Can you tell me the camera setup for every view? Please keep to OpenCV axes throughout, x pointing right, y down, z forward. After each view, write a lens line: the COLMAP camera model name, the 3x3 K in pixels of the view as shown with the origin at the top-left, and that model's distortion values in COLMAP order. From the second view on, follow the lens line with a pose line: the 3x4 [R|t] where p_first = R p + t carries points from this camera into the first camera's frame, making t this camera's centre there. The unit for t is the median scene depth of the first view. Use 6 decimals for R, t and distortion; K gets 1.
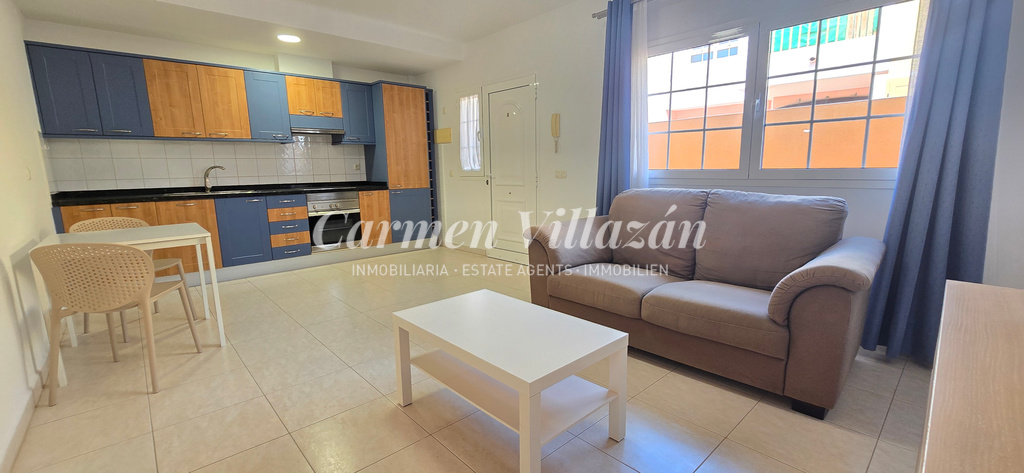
lens RADIAL K [[422.2, 0, 512.0], [0, 422.2, 236.5], [0, 0, 1]] dist [-0.002959, -0.000077]
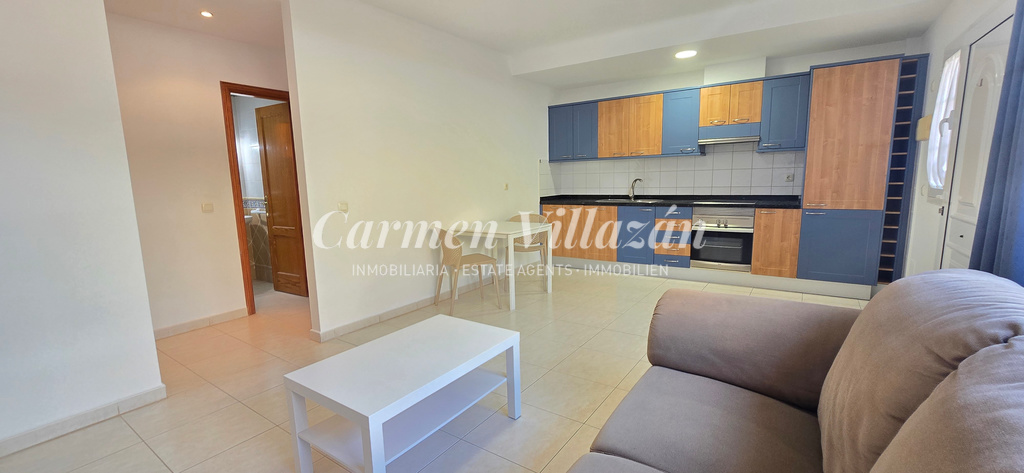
lens RADIAL K [[417.5, 0, 509.4], [0, 417.5, 240.4], [0, 0, 1]] dist [-0.007300, 0.000033]
pose [[0.219254, 0.153852, -0.963461, 0.379942], [-0.136093, 0.982658, 0.125947, -0.089577], [0.966130, 0.103506, 0.236389, 0.363560]]
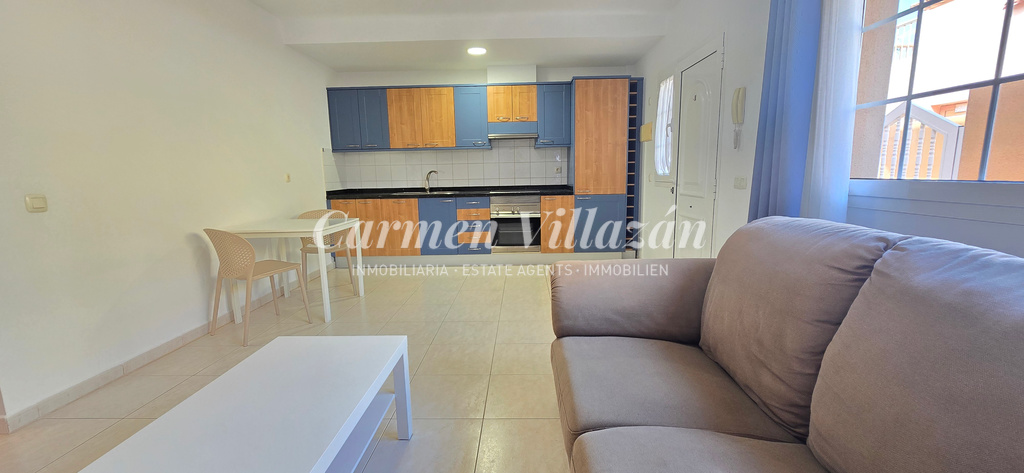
lens RADIAL K [[417.5, 0, 509.4], [0, 417.5, 240.4], [0, 0, 1]] dist [-0.007300, 0.000033]
pose [[0.720037, 0.111673, -0.684891, 0.282026], [-0.103222, 0.993222, 0.053429, -0.053216], [0.686216, 0.032225, 0.726684, 0.277959]]
